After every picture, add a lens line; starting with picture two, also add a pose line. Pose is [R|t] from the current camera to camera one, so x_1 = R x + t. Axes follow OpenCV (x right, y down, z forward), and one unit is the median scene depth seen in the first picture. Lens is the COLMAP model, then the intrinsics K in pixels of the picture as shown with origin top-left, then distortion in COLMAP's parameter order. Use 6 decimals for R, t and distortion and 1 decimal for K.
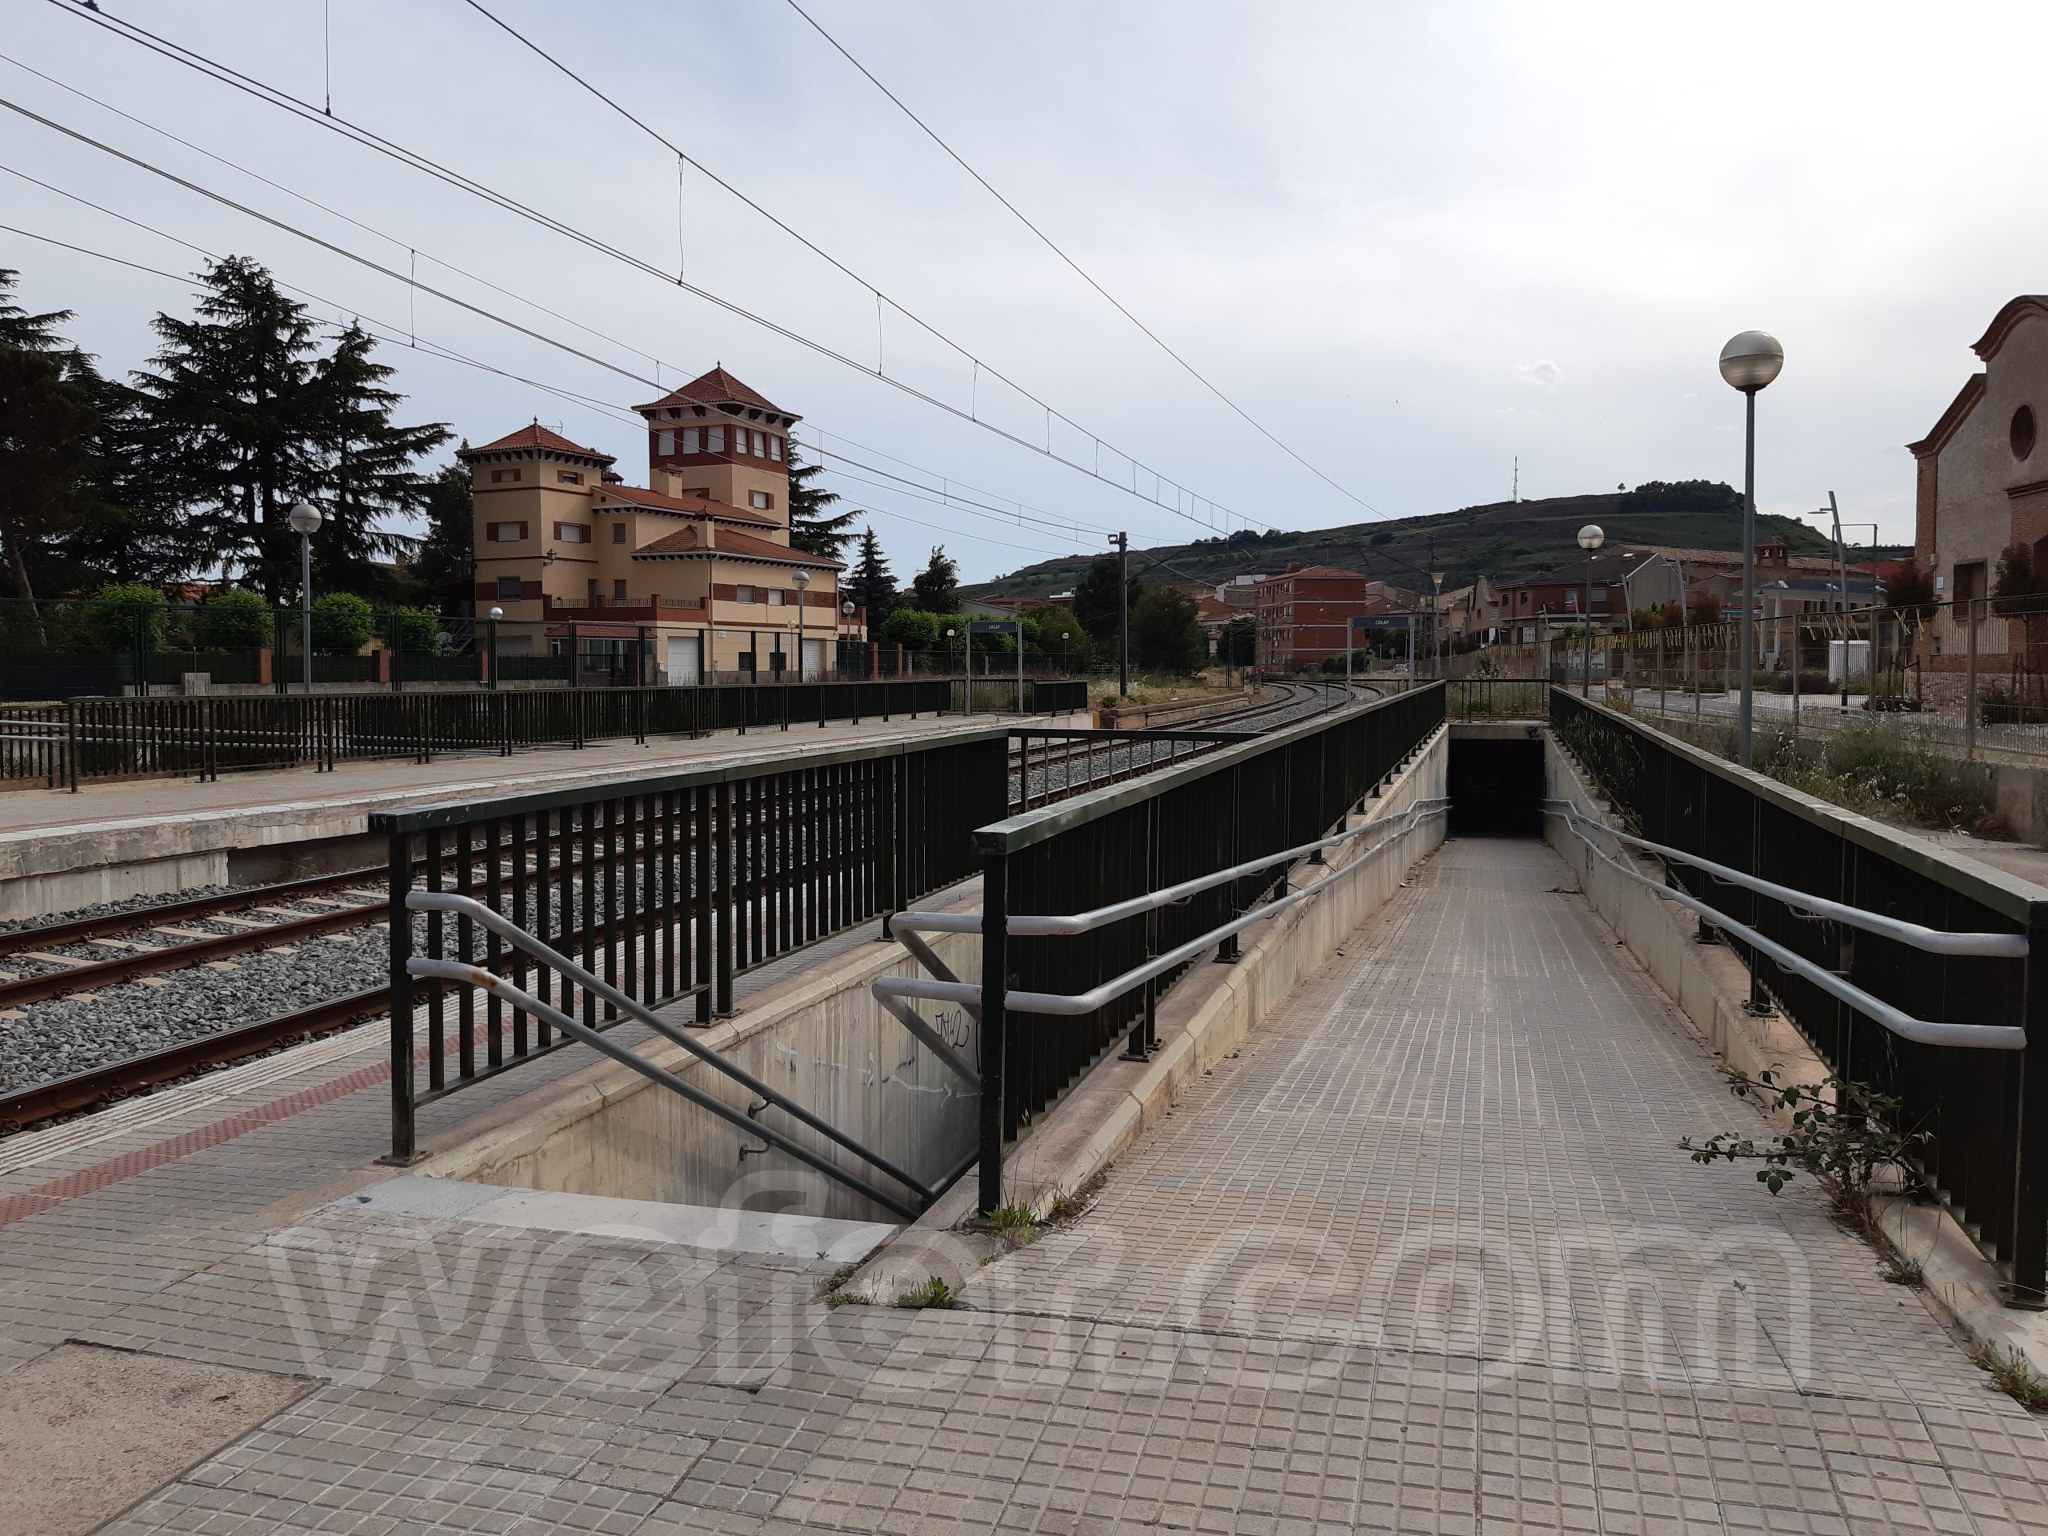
lens RADIAL K [[1591.3, 0, 1019.1], [0, 1591.3, 776.3], [0, 0, 1]] dist [0.082588, -0.139895]
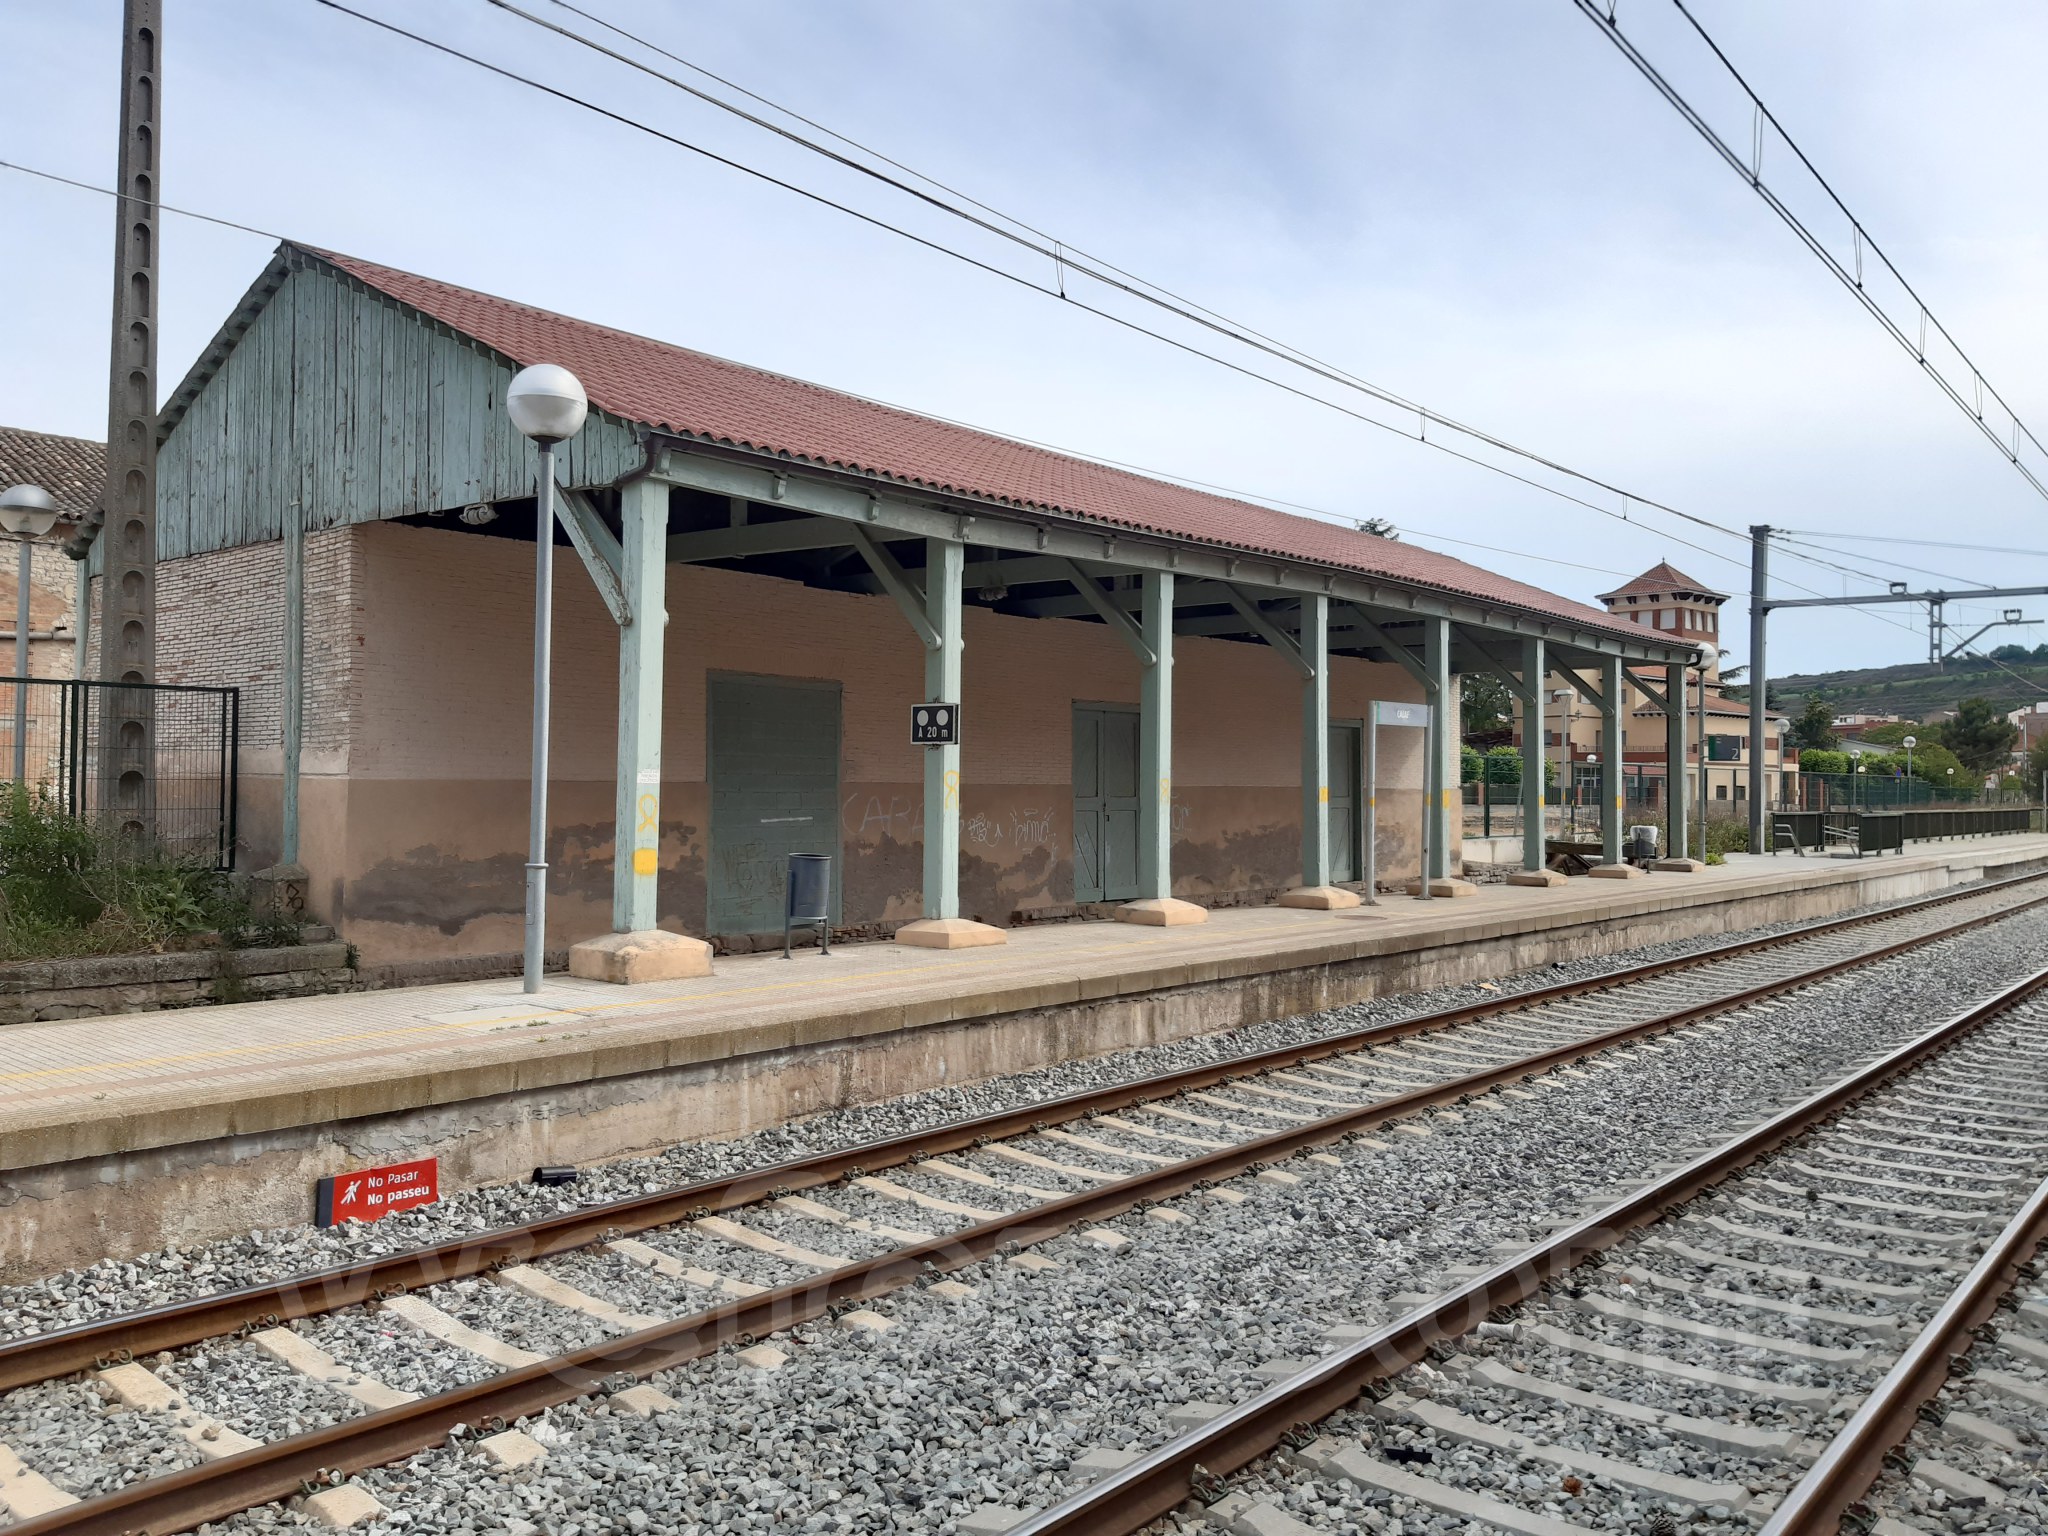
lens RADIAL K [[1635.2, 0, 1058.0], [0, 1635.2, 644.1], [0, 0, 1]] dist [0.075426, -0.161118]
pose [[0.929224, -0.023463, -0.368770, -0.105250], [-0.035173, 0.987834, -0.151481, 0.017622], [0.367838, 0.153730, 0.917094, -0.259571]]
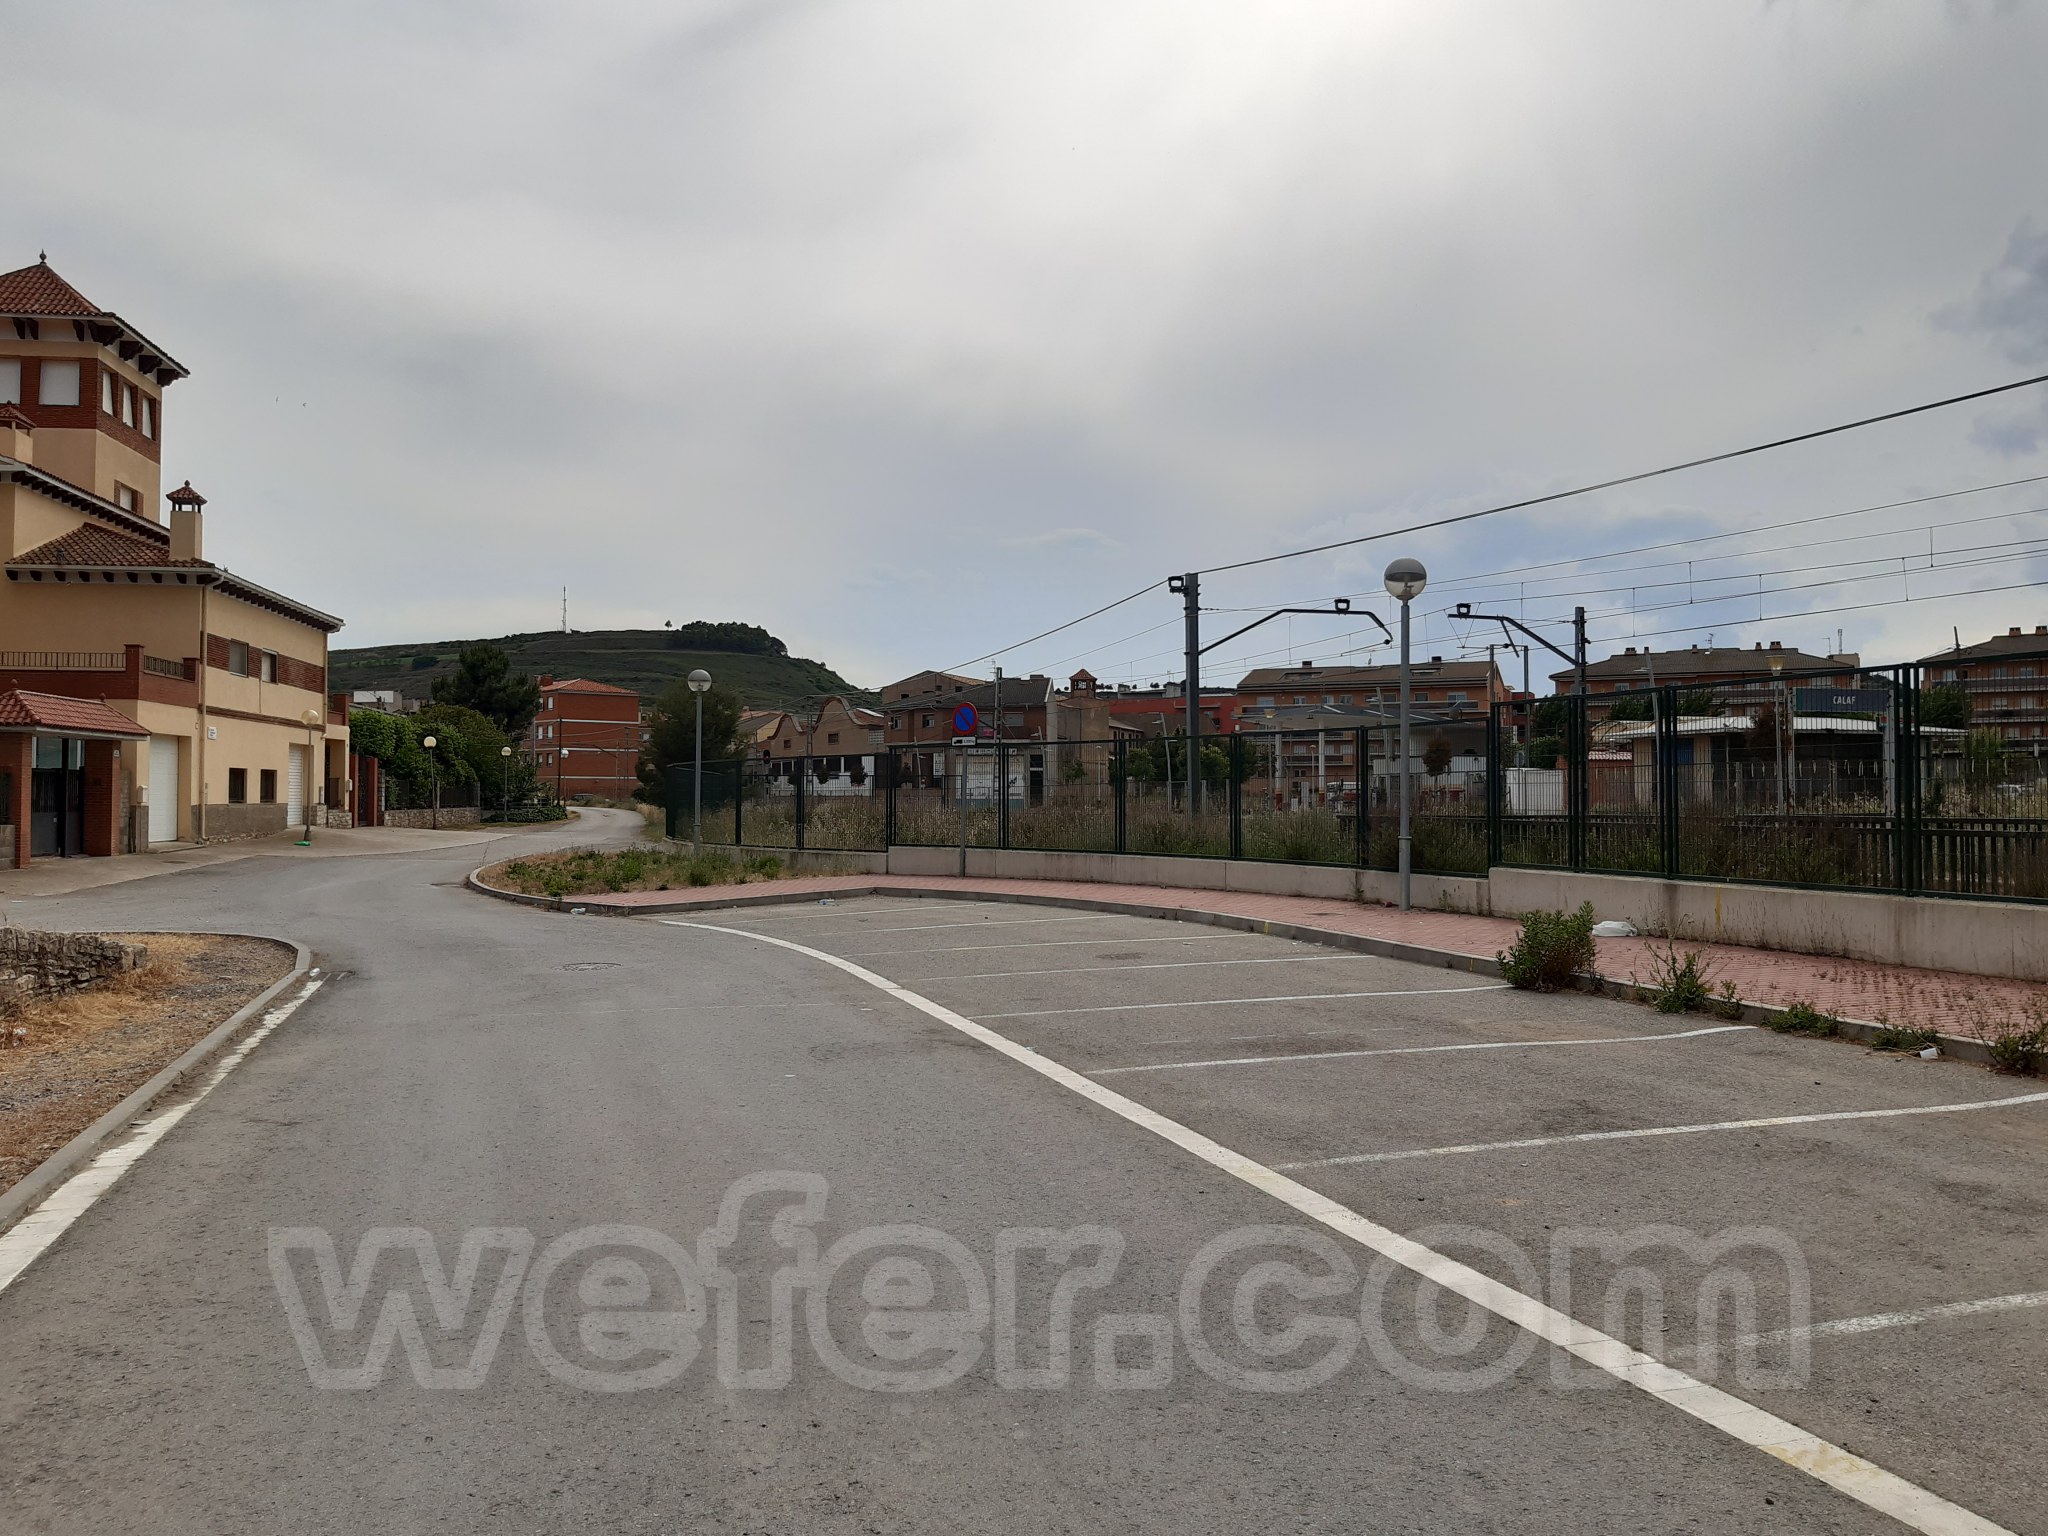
lens RADIAL K [[1591.3, 0, 1019.1], [0, 1591.3, 776.3], [0, 0, 1]] dist [0.082588, -0.139895]
pose [[0.822959, 0.007526, 0.568051, -0.154220], [0.038809, 0.996832, -0.069430, -0.016906], [-0.566774, 0.079184, 0.820059, 0.249039]]
